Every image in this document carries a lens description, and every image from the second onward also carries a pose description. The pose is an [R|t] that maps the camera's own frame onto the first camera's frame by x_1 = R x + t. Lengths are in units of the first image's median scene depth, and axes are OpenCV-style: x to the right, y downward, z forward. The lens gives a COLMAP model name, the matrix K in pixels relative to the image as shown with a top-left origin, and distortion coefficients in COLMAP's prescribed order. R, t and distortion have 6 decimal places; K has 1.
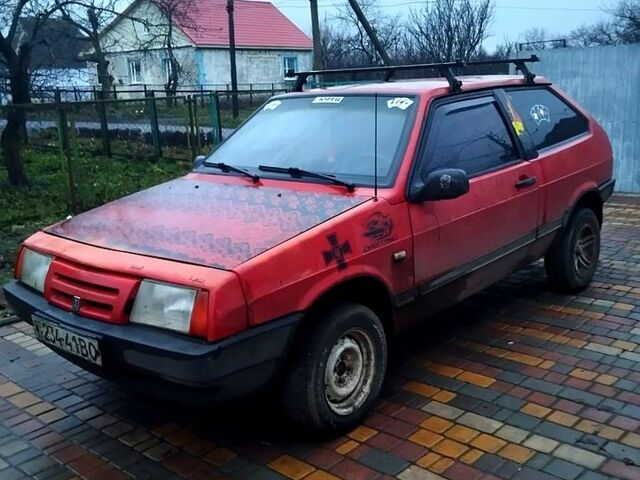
lens RADIAL K [[688.7, 0, 320.0], [0, 688.7, 240.0], [0, 0, 1]] dist [0.065381, -0.154844]
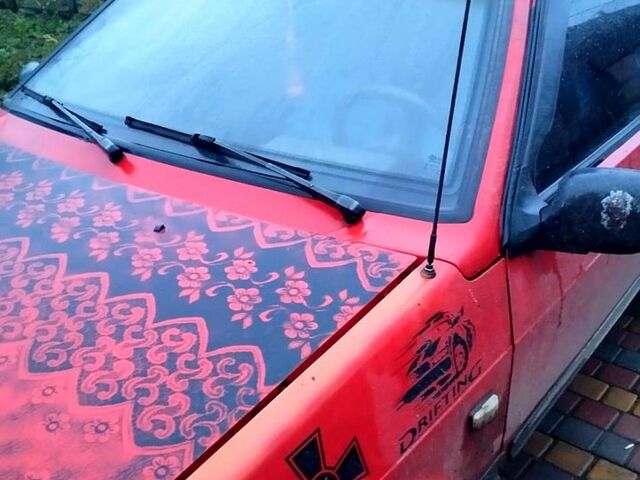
lens RADIAL K [[688.7, 0, 320.0], [0, 688.7, 240.0], [0, 0, 1]] dist [0.065381, -0.154844]
pose [[0.998136, -0.000092, 0.061027, 0.004105], [-0.012557, 0.978289, 0.206866, -0.135875], [-0.059721, -0.207247, 0.976464, 0.621417]]
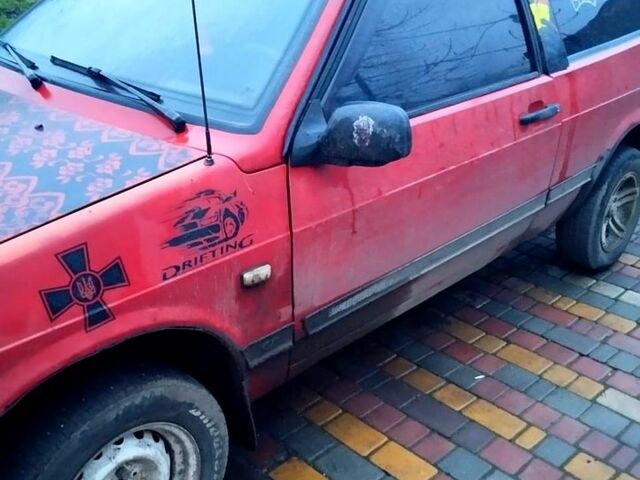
lens RADIAL K [[688.7, 0, 320.0], [0, 688.7, 240.0], [0, 0, 1]] dist [0.065381, -0.154844]
pose [[0.996920, 0.076903, -0.015397, 0.157344], [-0.072387, 0.977769, 0.196796, -0.098058], [0.030189, -0.195075, 0.980324, 0.486502]]
